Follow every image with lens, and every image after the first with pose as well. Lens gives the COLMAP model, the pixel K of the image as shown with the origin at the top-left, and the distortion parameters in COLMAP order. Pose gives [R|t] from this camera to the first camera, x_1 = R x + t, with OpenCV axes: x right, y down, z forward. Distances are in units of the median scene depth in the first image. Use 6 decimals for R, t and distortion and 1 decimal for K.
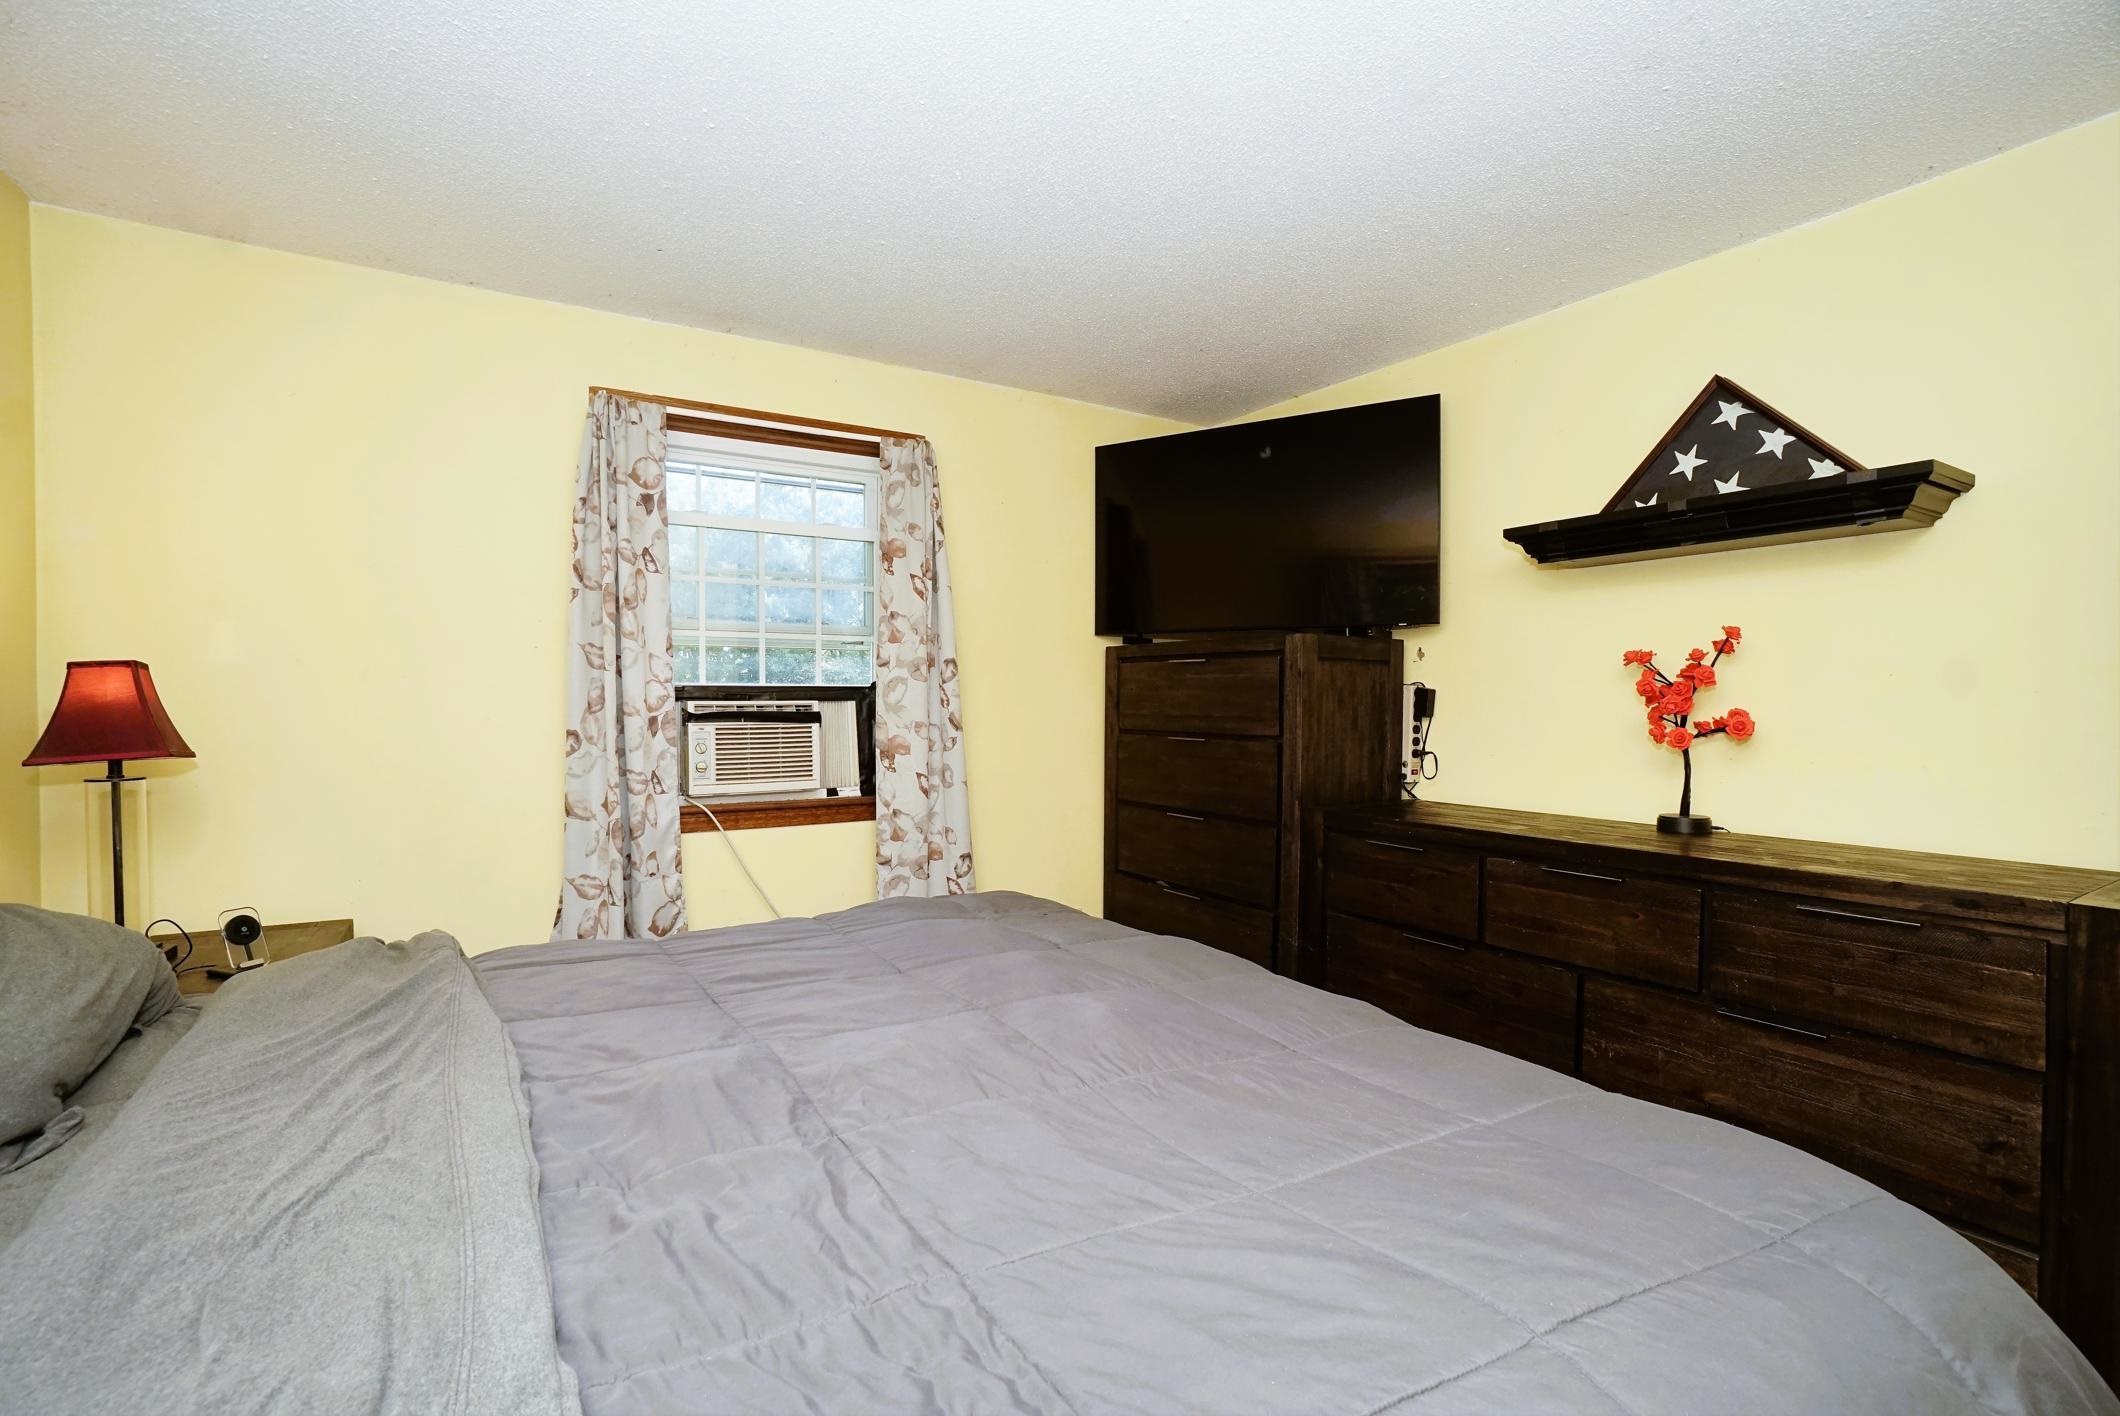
lens RADIAL K [[943.7, 0, 1056.0], [0, 943.7, 716.4], [0, 0, 1]] dist [-0.060437, 0.019229]
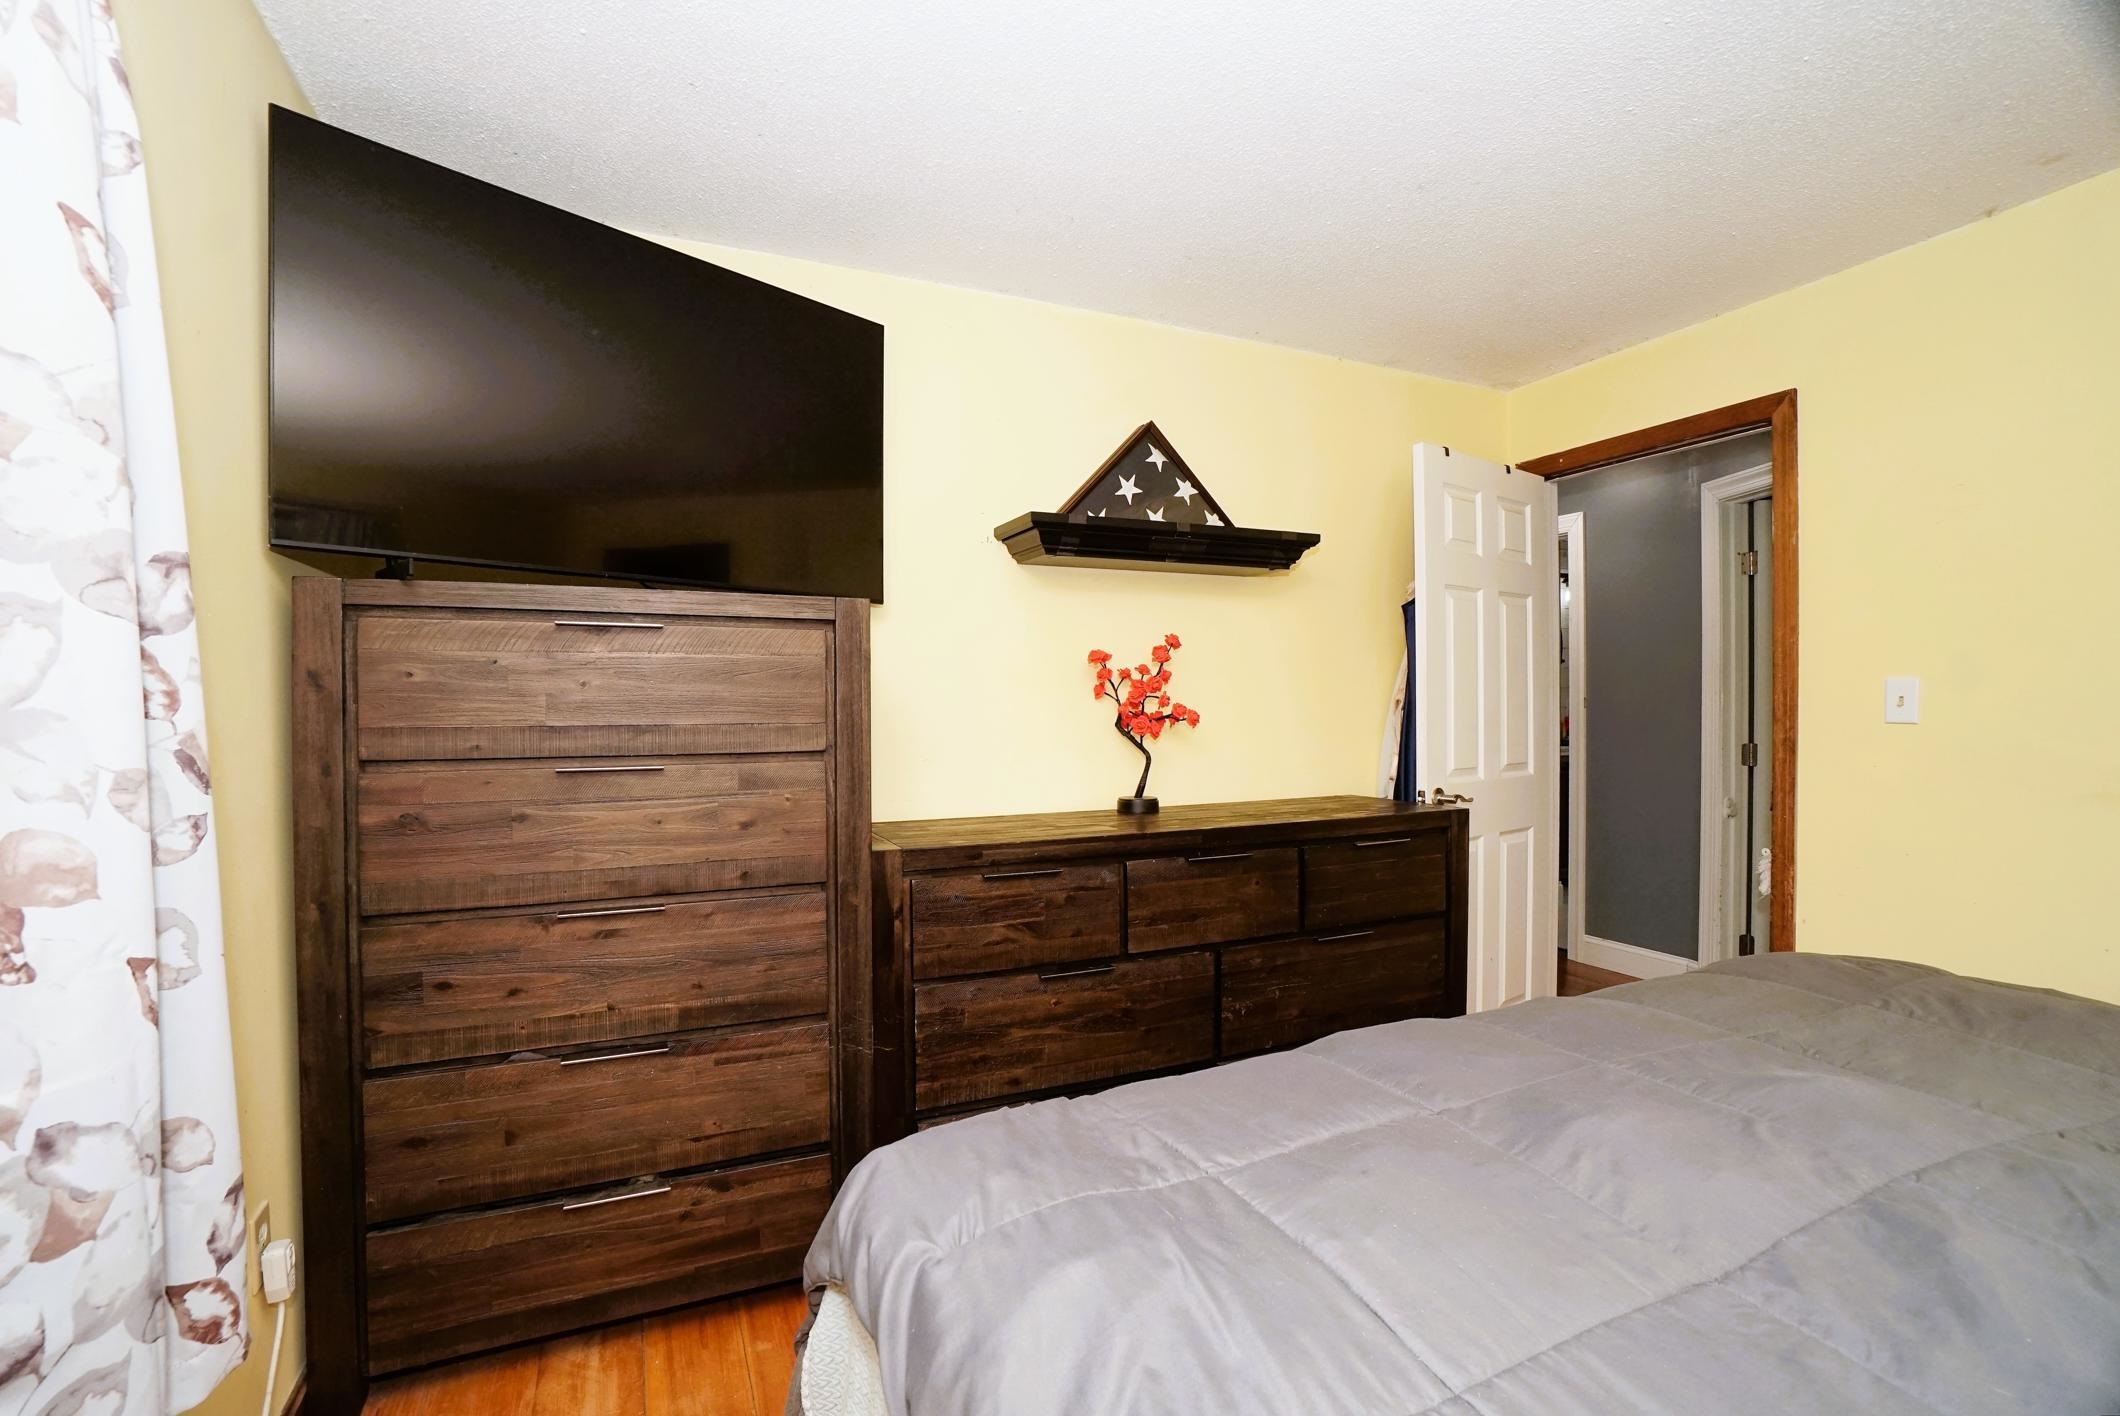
lens RADIAL K [[943.7, 0, 1064.4], [0, 943.7, 712.5], [0, 0, 1]] dist [-0.060437, 0.019229]
pose [[0.140759, -0.012058, 0.989970, -0.414751], [0.021365, 0.999730, 0.009139, -0.008611], [-0.989813, 0.019865, 0.140979, 0.790582]]
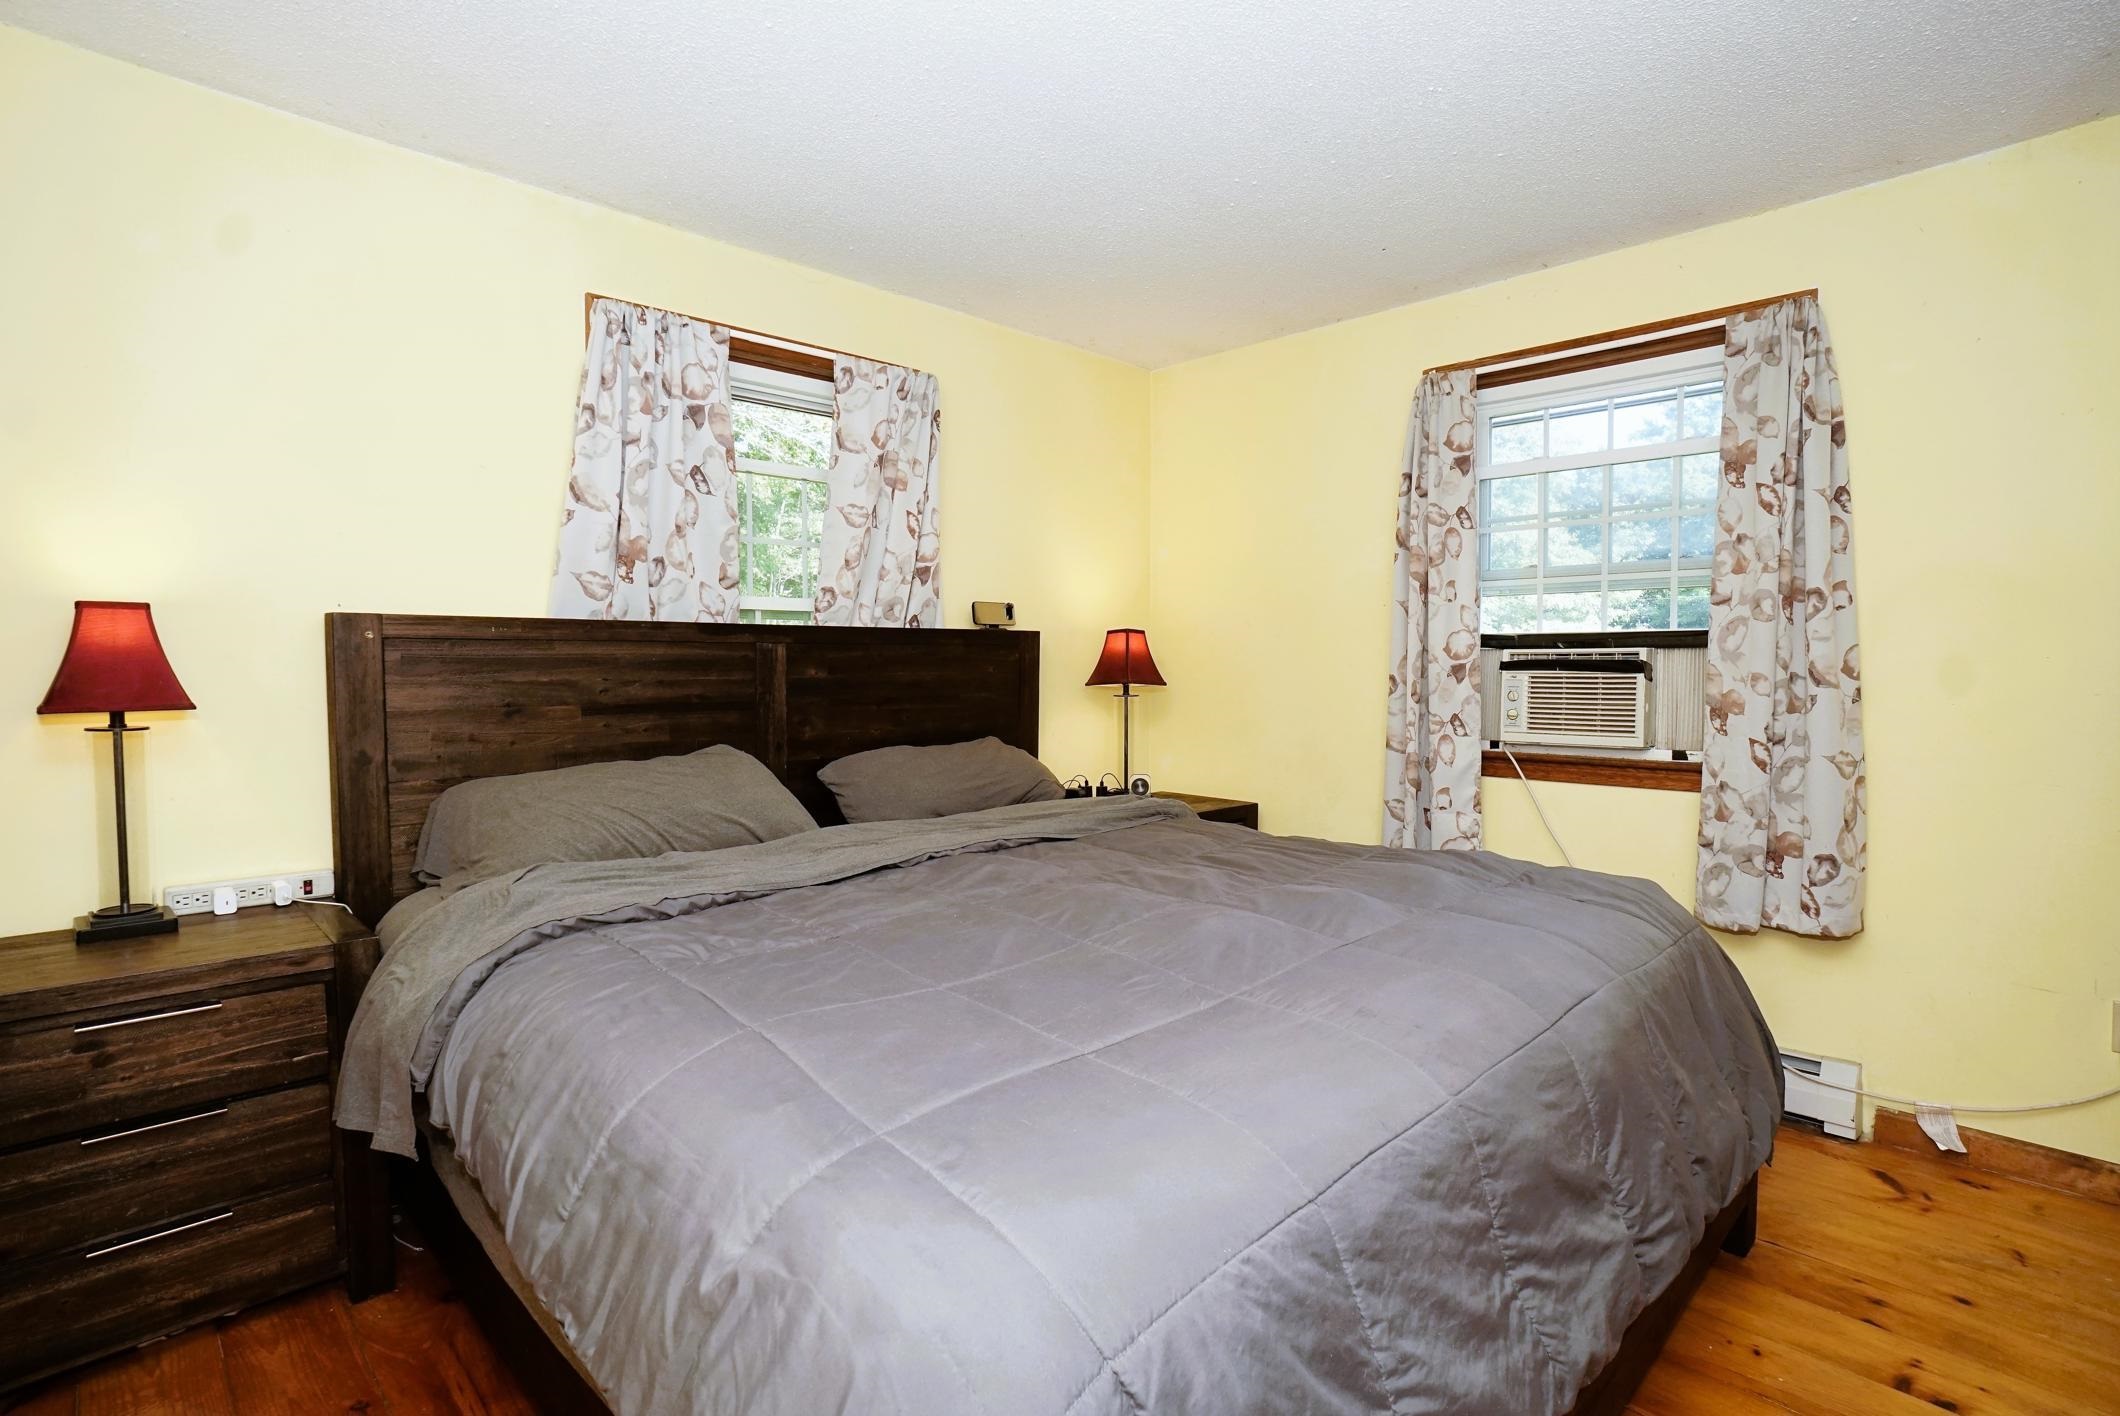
lens RADIAL K [[1019.8, 0, 1053.4], [0, 1019.8, 705.8], [0, 0, 1]] dist [-0.026746, 0.007078]
pose [[0.225545, 0.043960, -0.973240, 0.608949], [-0.010190, 0.999033, 0.042764, 0.002958], [0.974179, 0.000272, 0.225775, 0.279474]]
